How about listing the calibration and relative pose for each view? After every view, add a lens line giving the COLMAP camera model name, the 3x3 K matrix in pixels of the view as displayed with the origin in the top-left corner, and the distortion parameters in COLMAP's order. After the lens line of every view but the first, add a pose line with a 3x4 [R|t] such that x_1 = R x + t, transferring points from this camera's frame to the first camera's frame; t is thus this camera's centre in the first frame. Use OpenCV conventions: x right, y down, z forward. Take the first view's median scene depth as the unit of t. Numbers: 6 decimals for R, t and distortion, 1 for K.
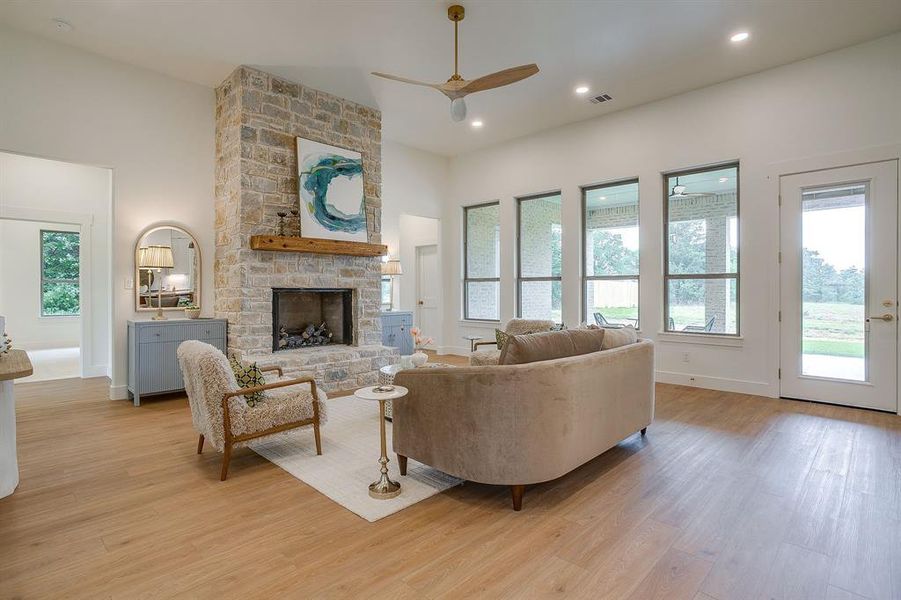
lens RADIAL K [[453.5, 0, 440.9], [0, 453.5, 294.5], [0, 0, 1]] dist [-0.069427, 0.038472]
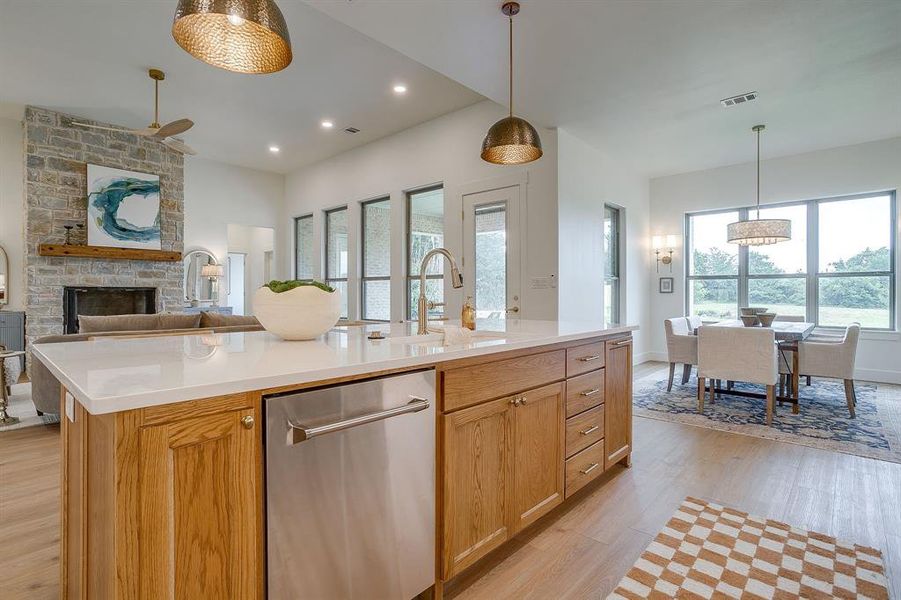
lens RADIAL K [[441.2, 0, 442.3], [0, 441.2, 295.1], [0, 0, 1]] dist [-0.043484, 0.021144]
pose [[0.999486, -0.000251, 0.032059, 0.594189], [0.000372, 0.999993, -0.003756, 0.013162], [-0.032058, 0.003766, 0.999479, -0.208920]]
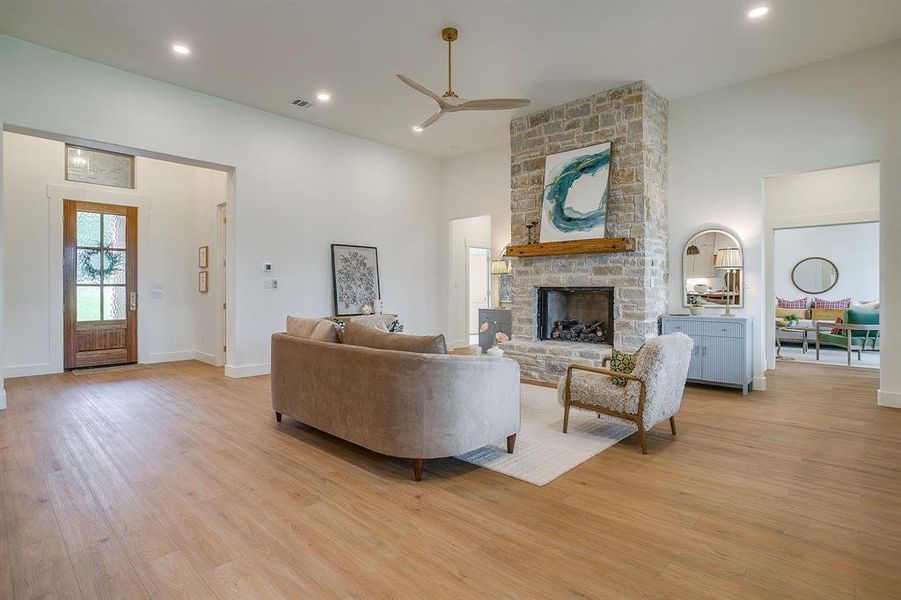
lens RADIAL K [[462.1, 0, 449.0], [0, 462.1, 290.6], [0, 0, 1]] dist [-0.056488, 0.027752]
pose [[0.026503, 0.001155, -0.999648, 0.825801], [-0.009486, 0.999955, 0.000904, -0.003578], [0.999604, 0.009459, 0.026512, 0.696618]]
